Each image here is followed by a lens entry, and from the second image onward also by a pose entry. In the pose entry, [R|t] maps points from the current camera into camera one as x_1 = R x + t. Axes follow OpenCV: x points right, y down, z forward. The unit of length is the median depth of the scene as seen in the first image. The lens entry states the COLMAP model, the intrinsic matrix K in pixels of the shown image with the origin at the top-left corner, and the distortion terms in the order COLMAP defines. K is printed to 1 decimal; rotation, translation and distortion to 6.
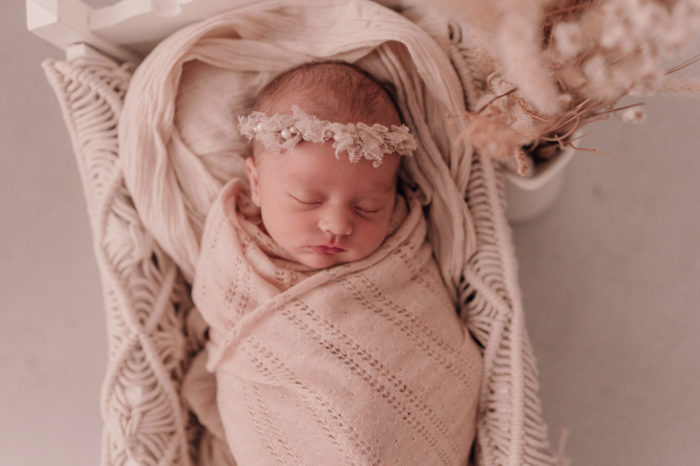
lens RADIAL K [[858.1, 0, 351.5], [0, 858.1, 250.5], [0, 0, 1]] dist [-0.072002, 0.000000]
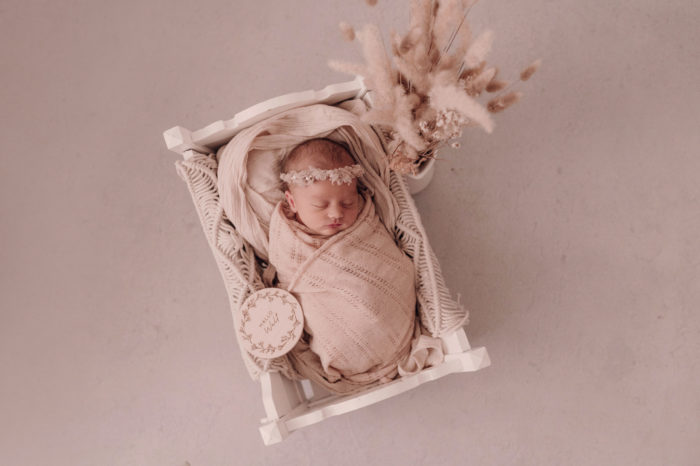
lens RADIAL K [[858.1, 0, 349.8], [0, 858.1, 233.0], [0, 0, 1]] dist [-0.072002, 0.000000]
pose [[0.974641, -0.195096, 0.109602, -0.217381], [0.194598, 0.980763, 0.015324, -0.007984], [-0.110483, 0.006393, 0.993857, -1.092367]]
